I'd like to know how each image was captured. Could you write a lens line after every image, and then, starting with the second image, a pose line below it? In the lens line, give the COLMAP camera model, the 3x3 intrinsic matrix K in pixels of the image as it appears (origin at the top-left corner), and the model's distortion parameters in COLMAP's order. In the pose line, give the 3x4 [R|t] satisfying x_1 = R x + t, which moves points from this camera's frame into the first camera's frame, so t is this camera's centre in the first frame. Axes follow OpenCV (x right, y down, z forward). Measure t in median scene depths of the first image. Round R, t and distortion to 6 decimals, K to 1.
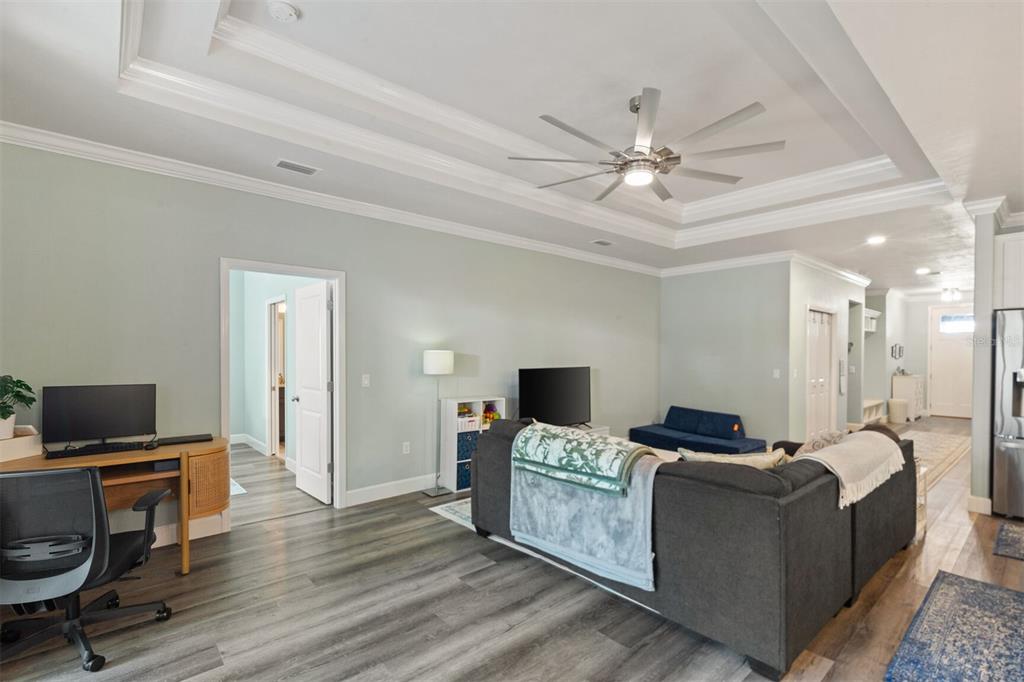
lens RADIAL K [[484.9, 0, 511.8], [0, 484.9, 349.7], [0, 0, 1]] dist [-0.006224, -0.000401]
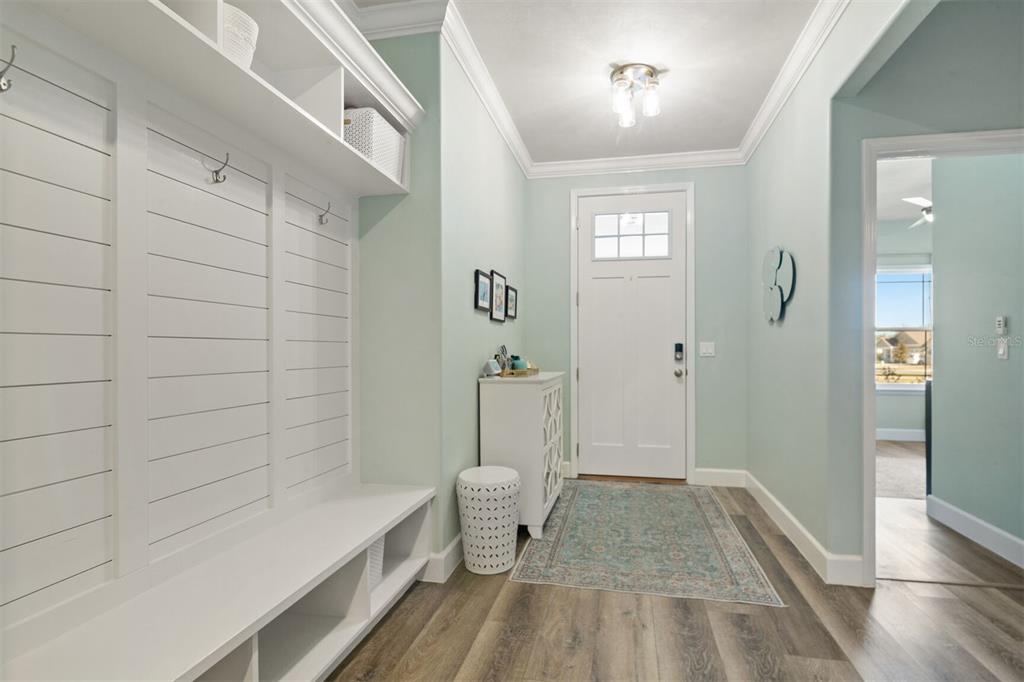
lens RADIAL K [[484.9, 0, 514.3], [0, 484.9, 342.3], [0, 0, 1]] dist [-0.006224, -0.000401]
pose [[0.816704, -0.008909, 0.576989, 0.639188], [0.009628, 0.999952, 0.001811, 0.032029], [-0.576977, 0.004077, 0.816750, 0.754310]]
